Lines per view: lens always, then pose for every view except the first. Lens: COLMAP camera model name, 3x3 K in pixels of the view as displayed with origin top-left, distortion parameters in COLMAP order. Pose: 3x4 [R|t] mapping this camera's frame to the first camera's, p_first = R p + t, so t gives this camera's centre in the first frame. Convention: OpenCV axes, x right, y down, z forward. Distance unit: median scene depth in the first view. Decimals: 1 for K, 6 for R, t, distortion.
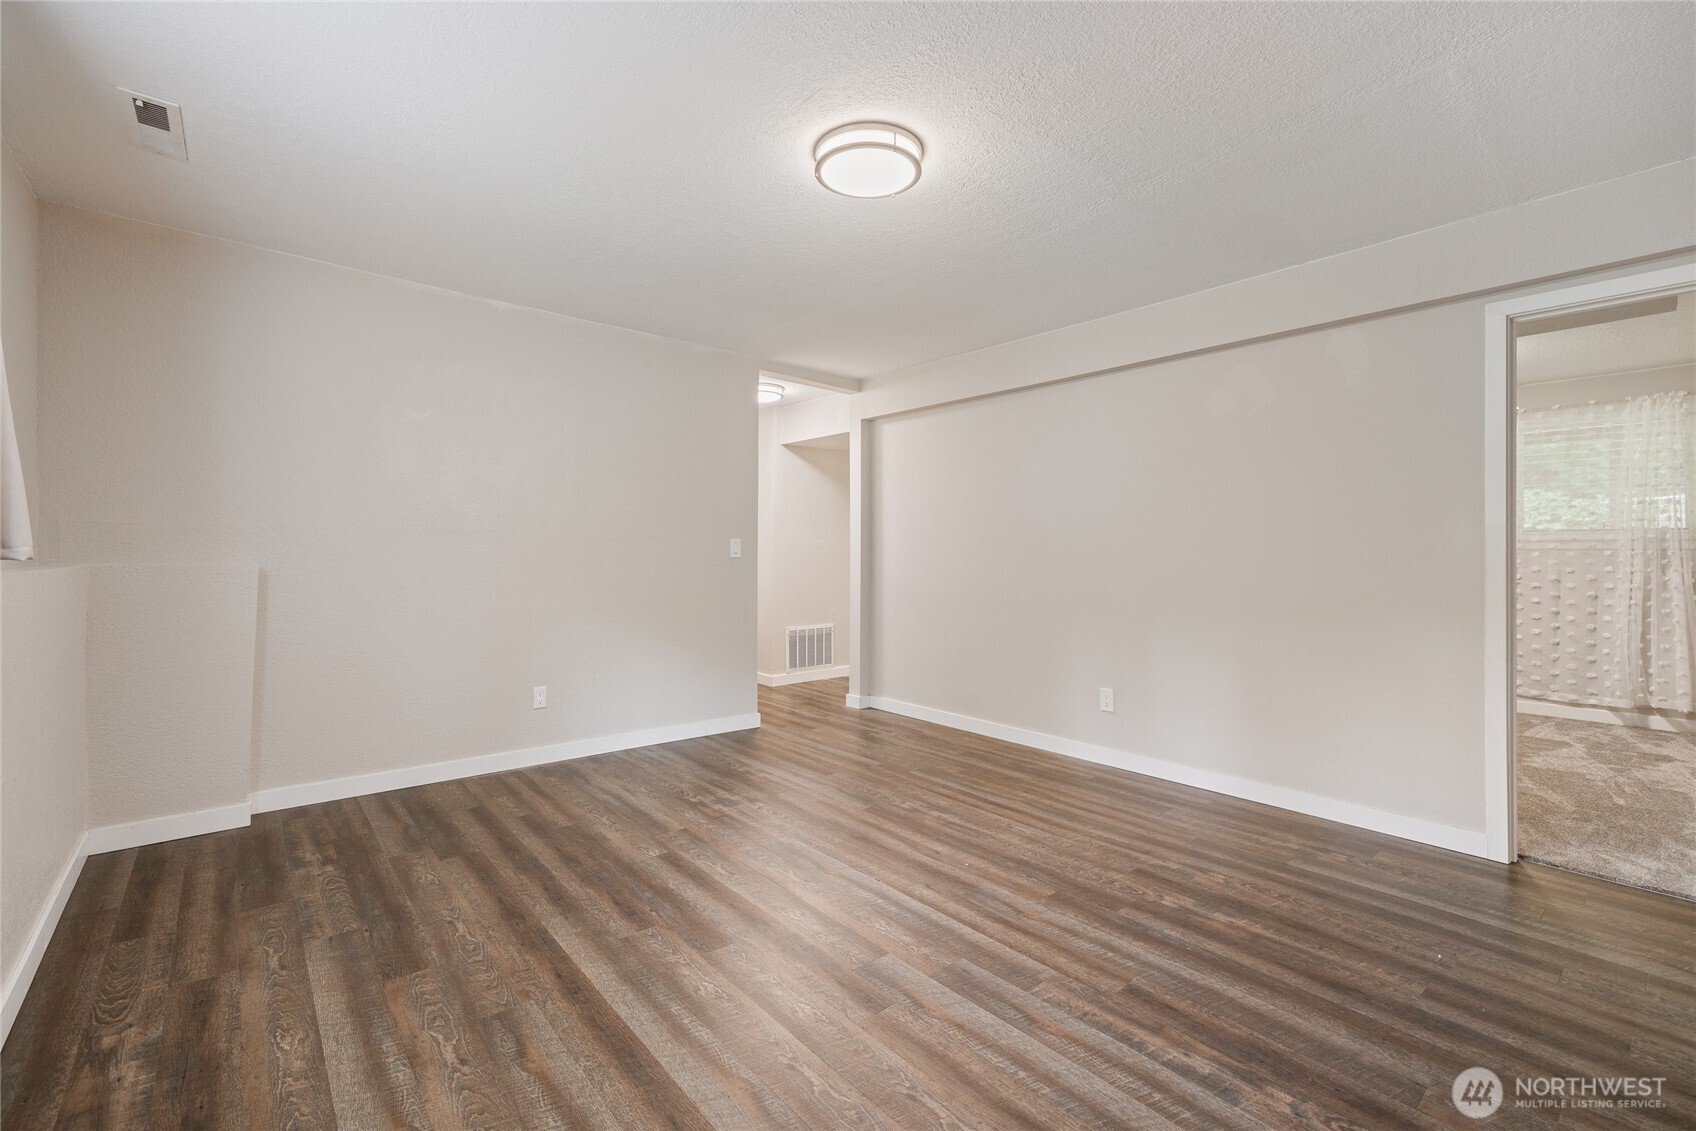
lens RADIAL K [[727.4, 0, 830.1], [0, 727.4, 565.1], [0, 0, 1]] dist [-0.000085, 0.000167]
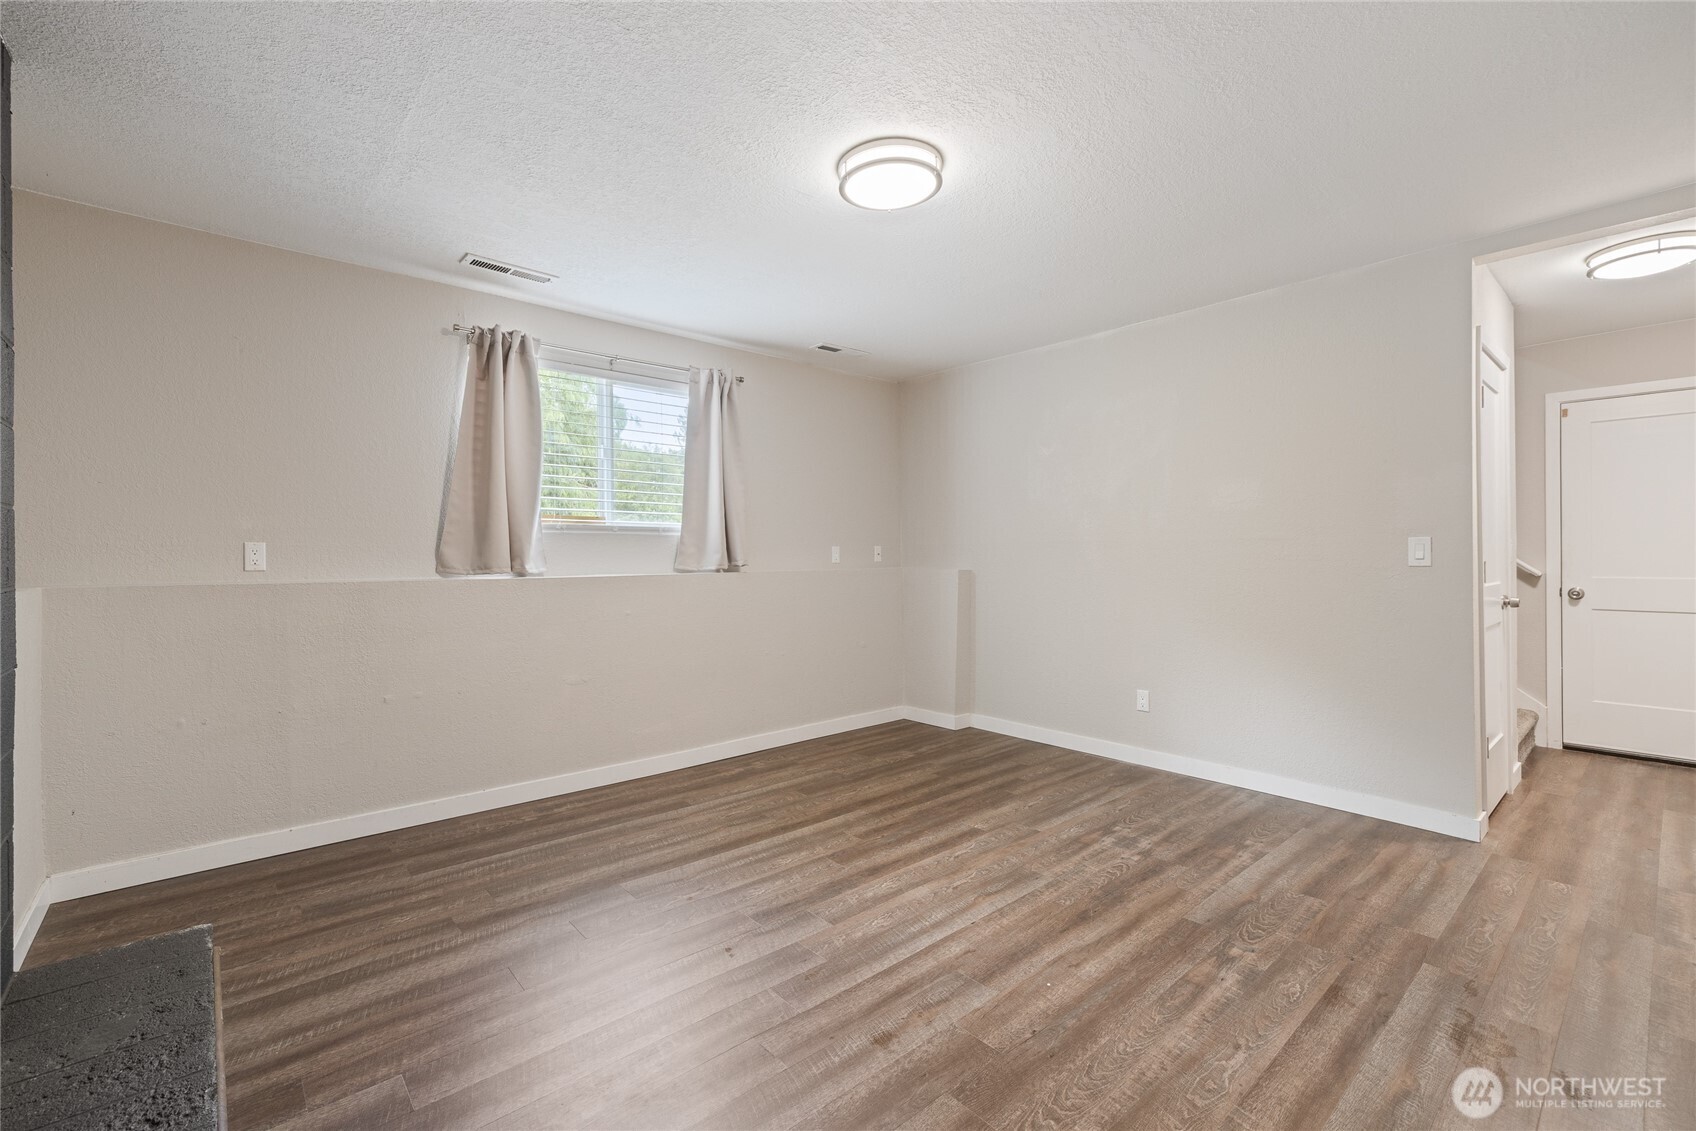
lens RADIAL K [[725.2, 0, 797.9], [0, 725.2, 558.2], [0, 0, 1]] dist [0.001284, 0.000526]
pose [[-0.019223, -0.004998, -0.999803, 1.008918], [-0.009068, 0.999947, -0.004824, -0.021276], [0.999774, 0.008973, -0.019268, 0.809293]]
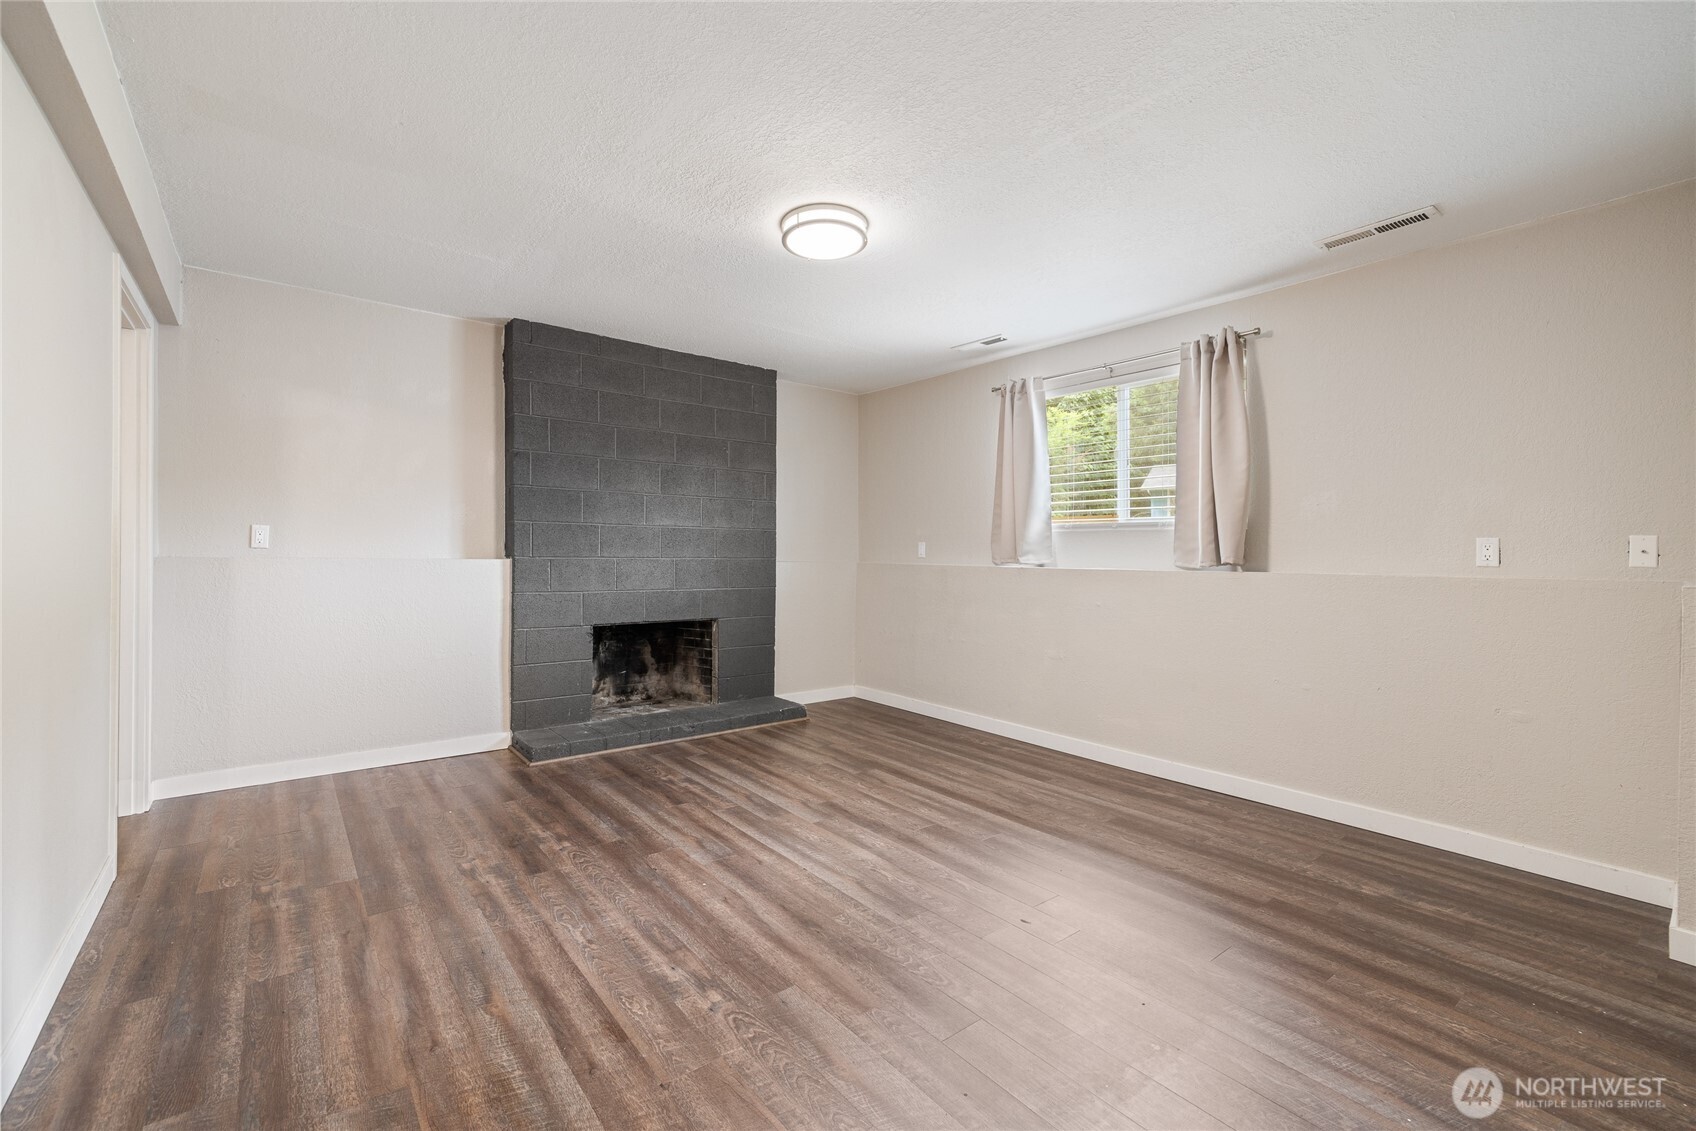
lens RADIAL K [[685.4, 0, 848.0], [0, 685.4, 565.5], [0, 0, 1]] dist [0.000381, 0.000023]
pose [[-0.999602, -0.022539, 0.016967, -0.002738], [-0.022050, 0.999350, 0.028526, -0.029309], [-0.017599, 0.028140, -0.999449, 2.004813]]
